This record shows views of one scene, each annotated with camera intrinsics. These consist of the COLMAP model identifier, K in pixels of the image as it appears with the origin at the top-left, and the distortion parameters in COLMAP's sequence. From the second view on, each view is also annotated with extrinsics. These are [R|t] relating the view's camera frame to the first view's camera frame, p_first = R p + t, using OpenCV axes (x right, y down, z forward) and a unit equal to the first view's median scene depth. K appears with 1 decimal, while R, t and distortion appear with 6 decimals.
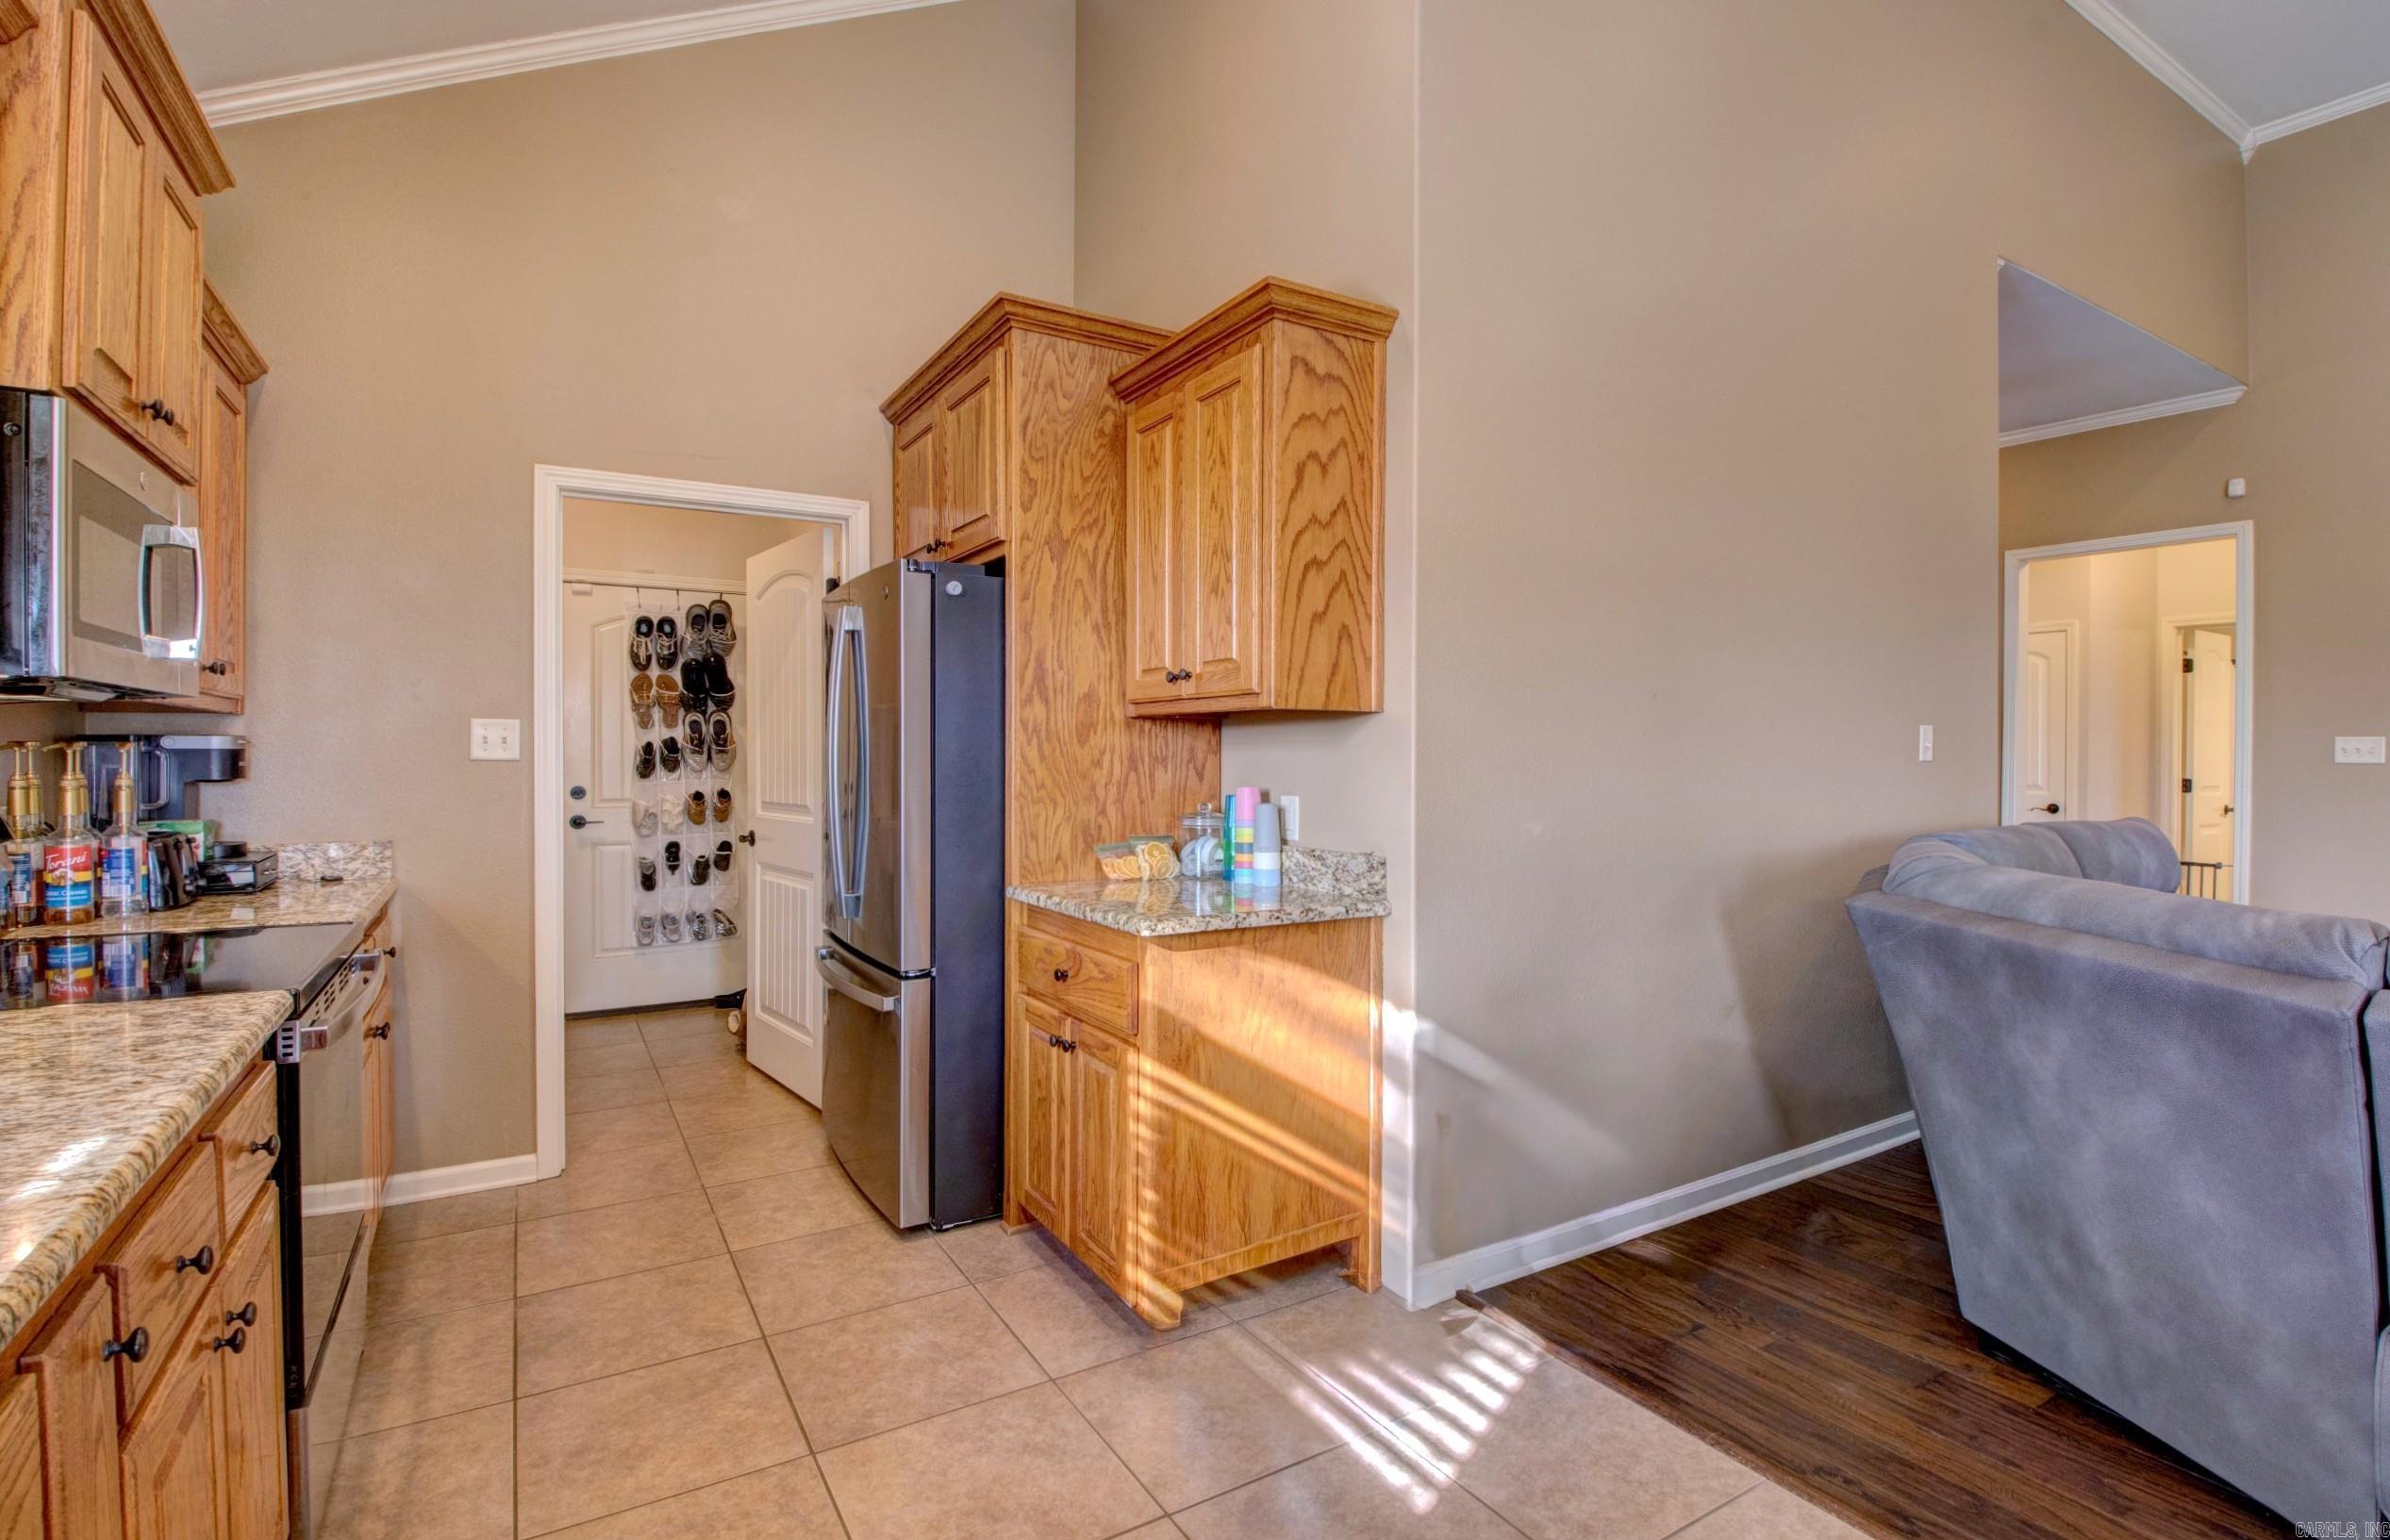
lens RADIAL K [[1110.0, 0, 1190.1], [0, 1110.0, 760.9], [0, 0, 1]] dist [0.024222, -0.033242]
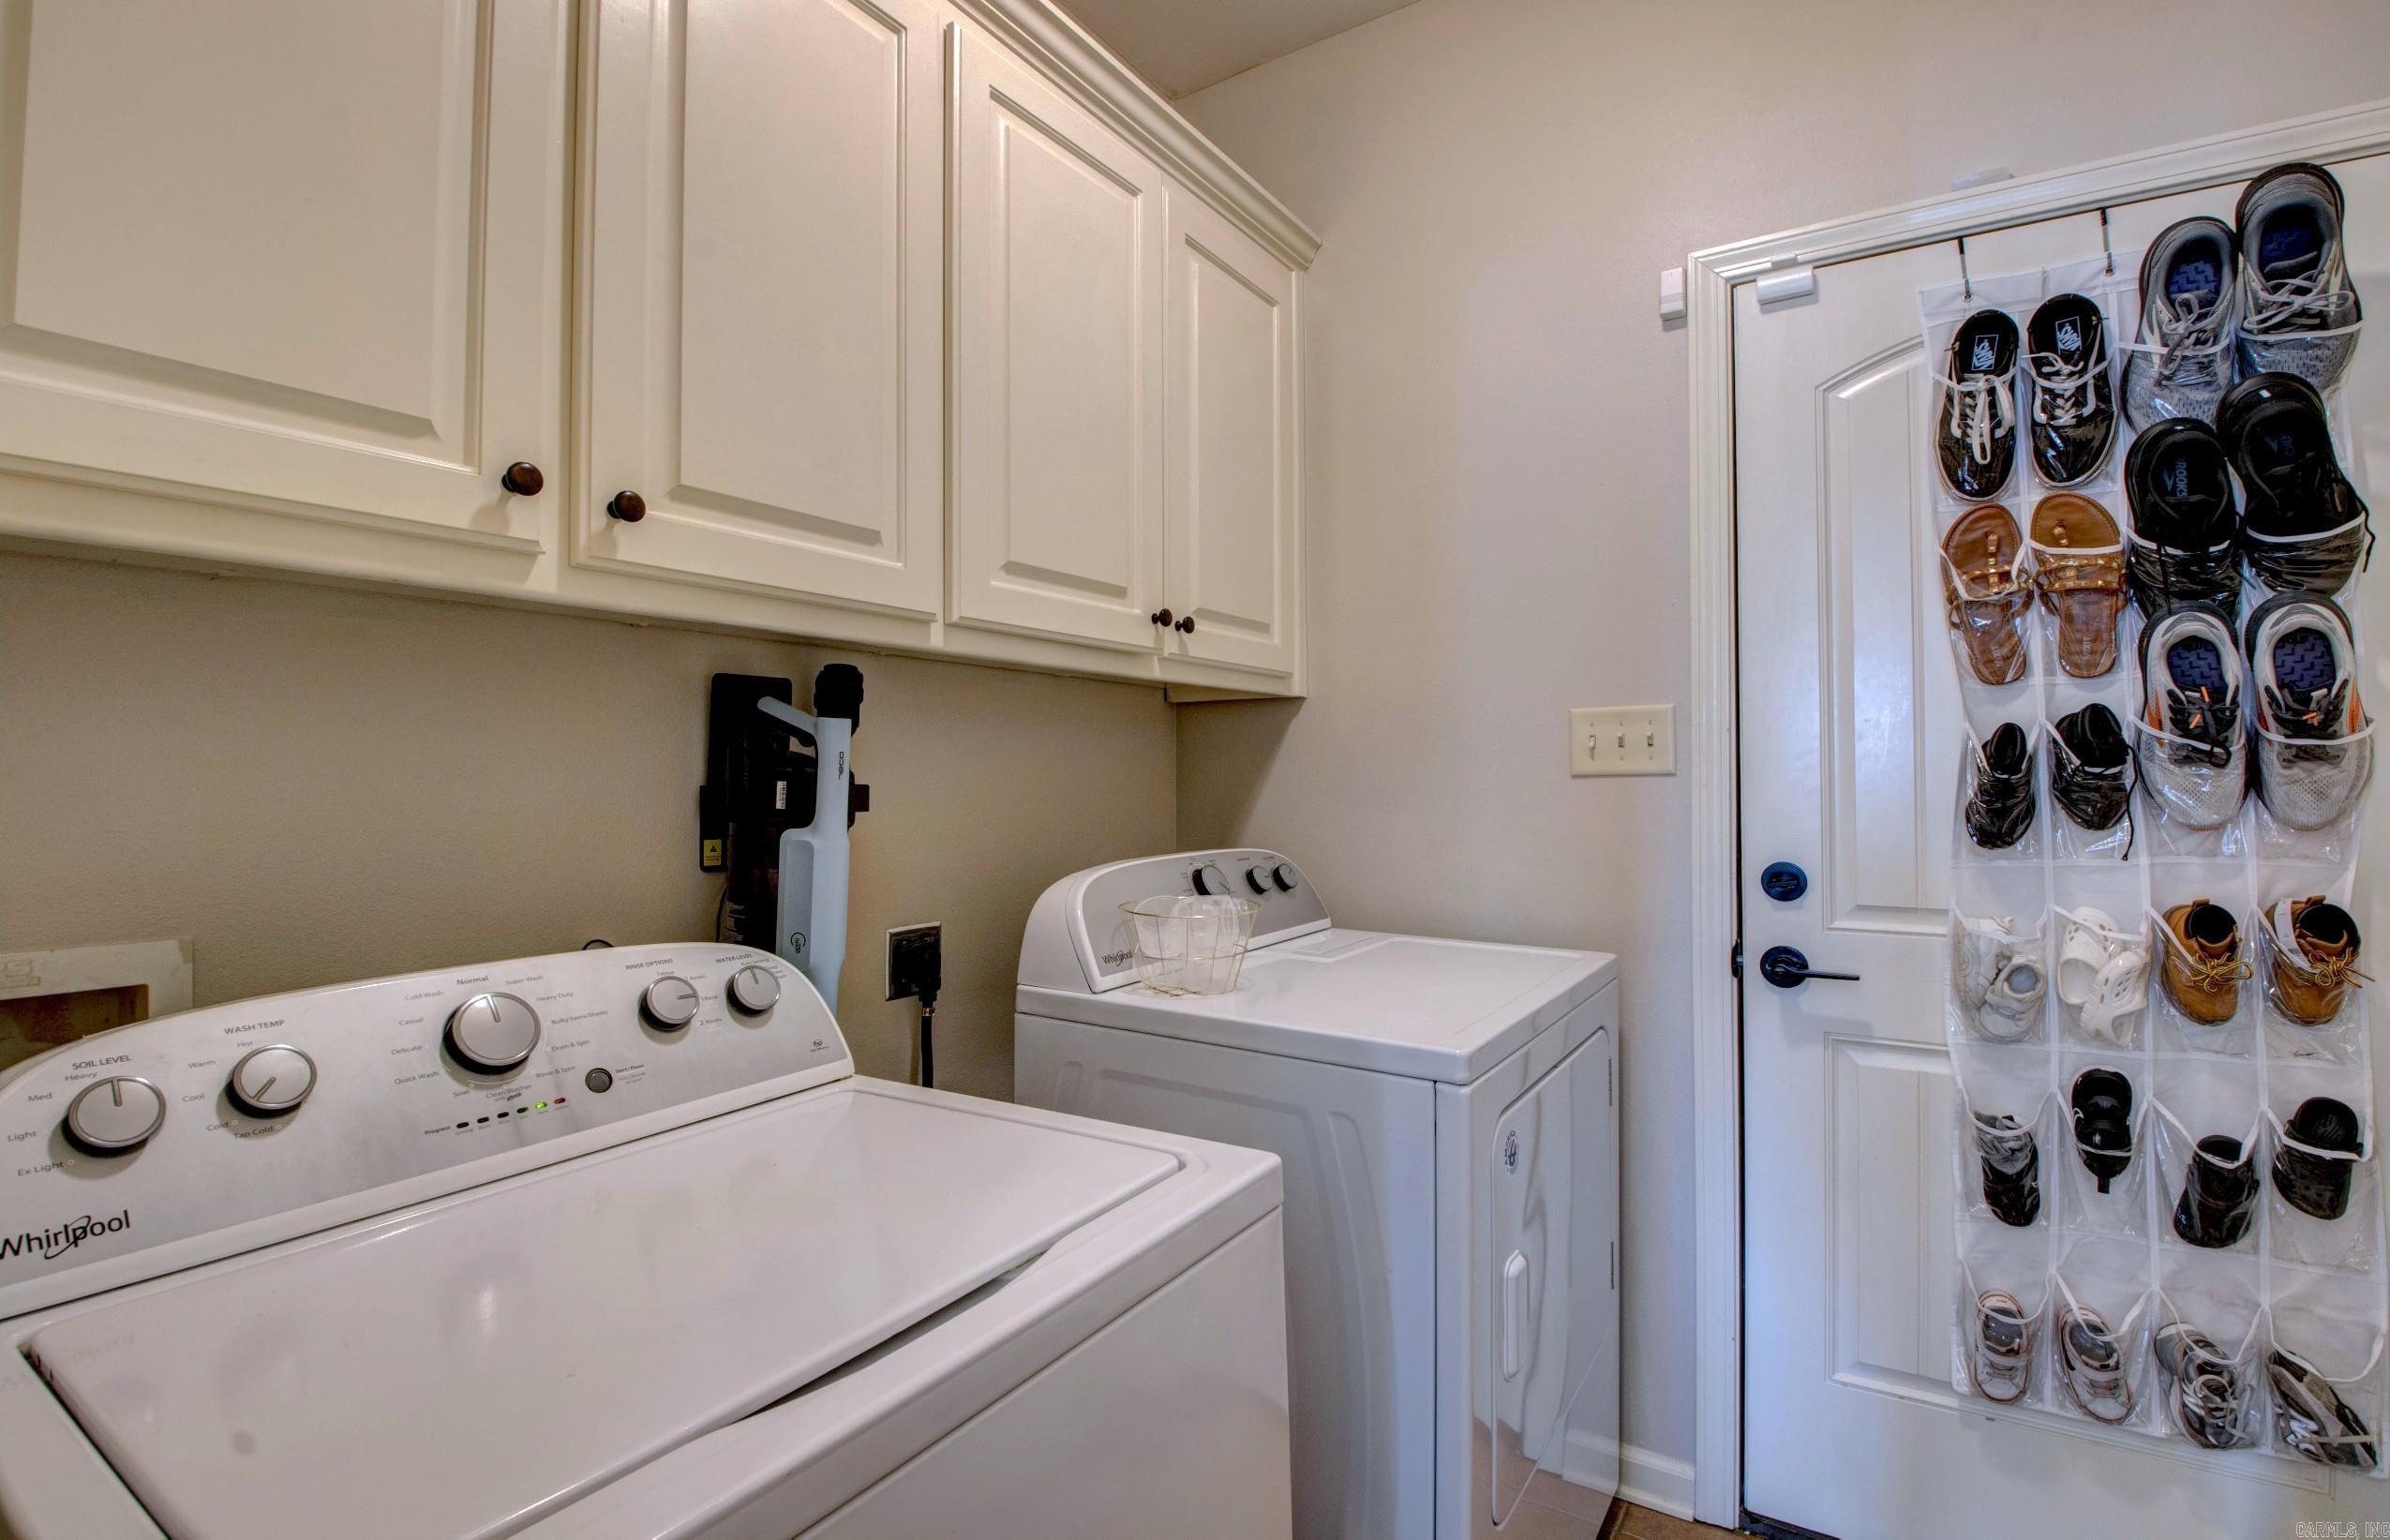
lens RADIAL K [[1082.8, 0, 1211.6], [0, 1082.8, 771.9], [0, 0, 1]] dist [-0.018595, -0.008732]
pose [[0.444317, -0.017678, -0.895695, -0.467071], [-0.000416, 0.999801, -0.019939, 0.001181], [0.895870, 0.009232, 0.444221, 0.980609]]
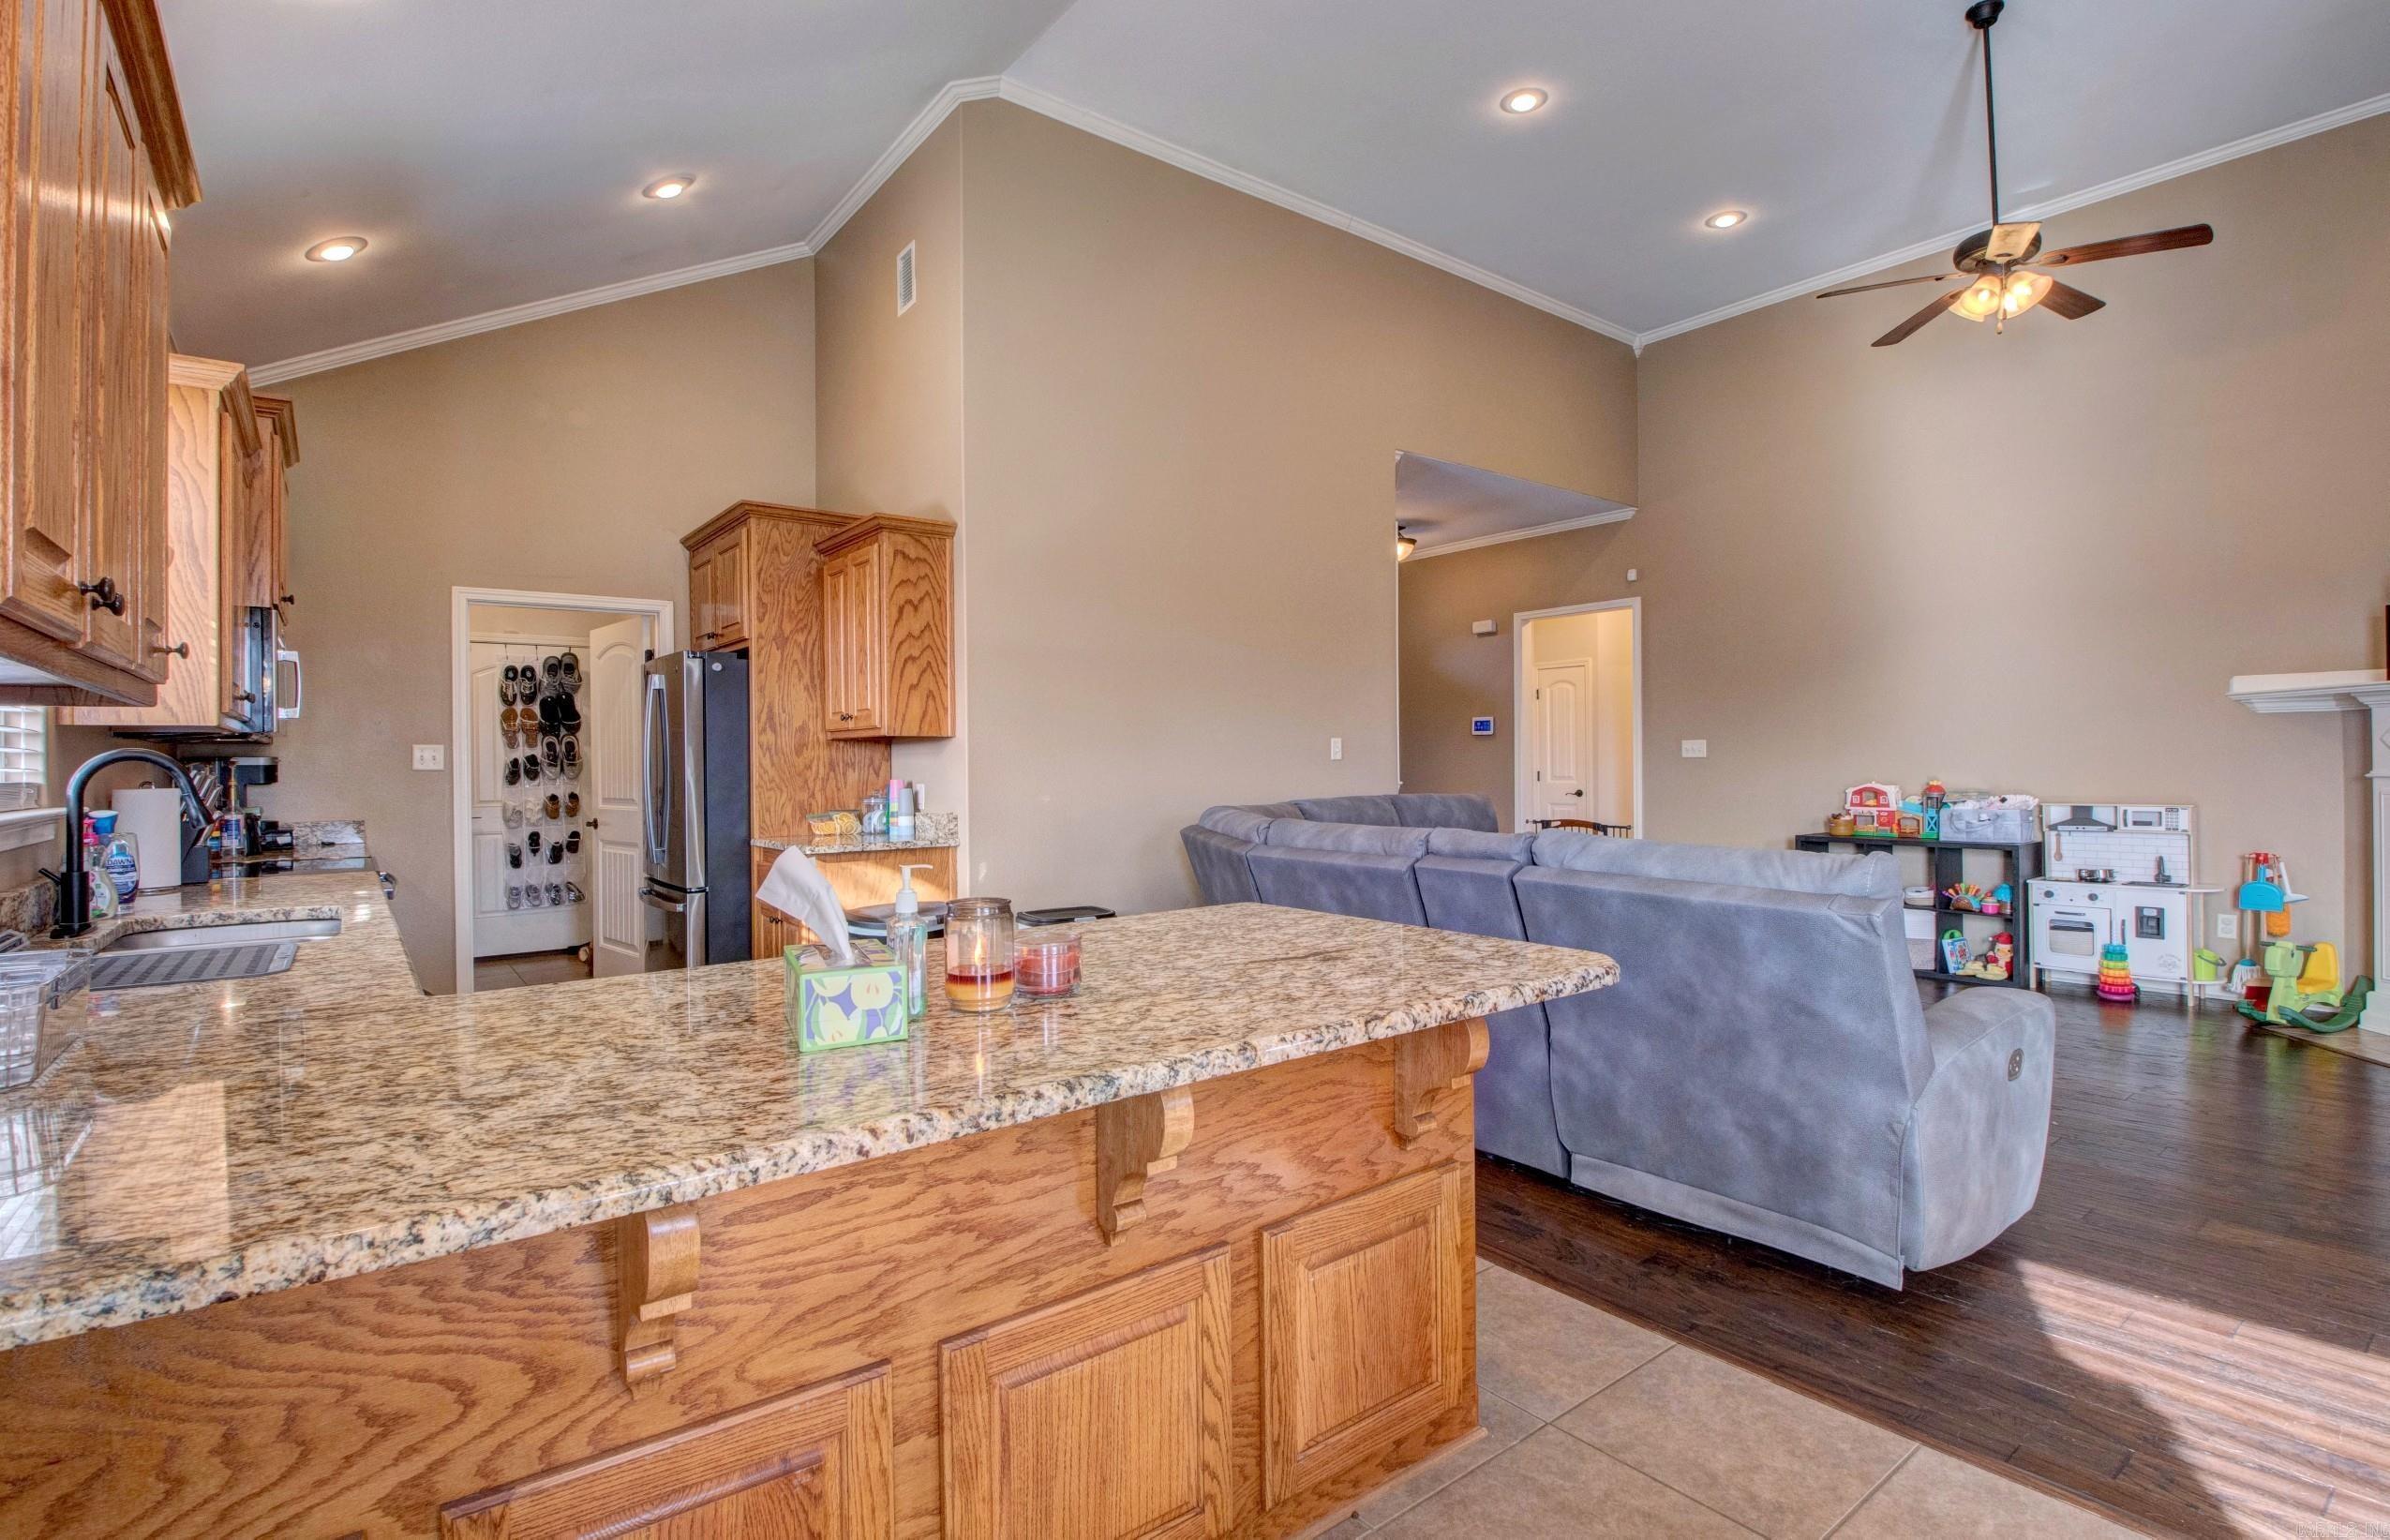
lens RADIAL K [[1110.2, 0, 1190.1], [0, 1110.2, 760.9], [0, 0, 1]] dist [0.024222, -0.033242]
pose [[0.993325, -0.013159, 0.114596, 0.250709], [0.014075, 0.999875, -0.007187, 0.010883], [-0.114488, 0.008752, 0.993386, -0.634393]]
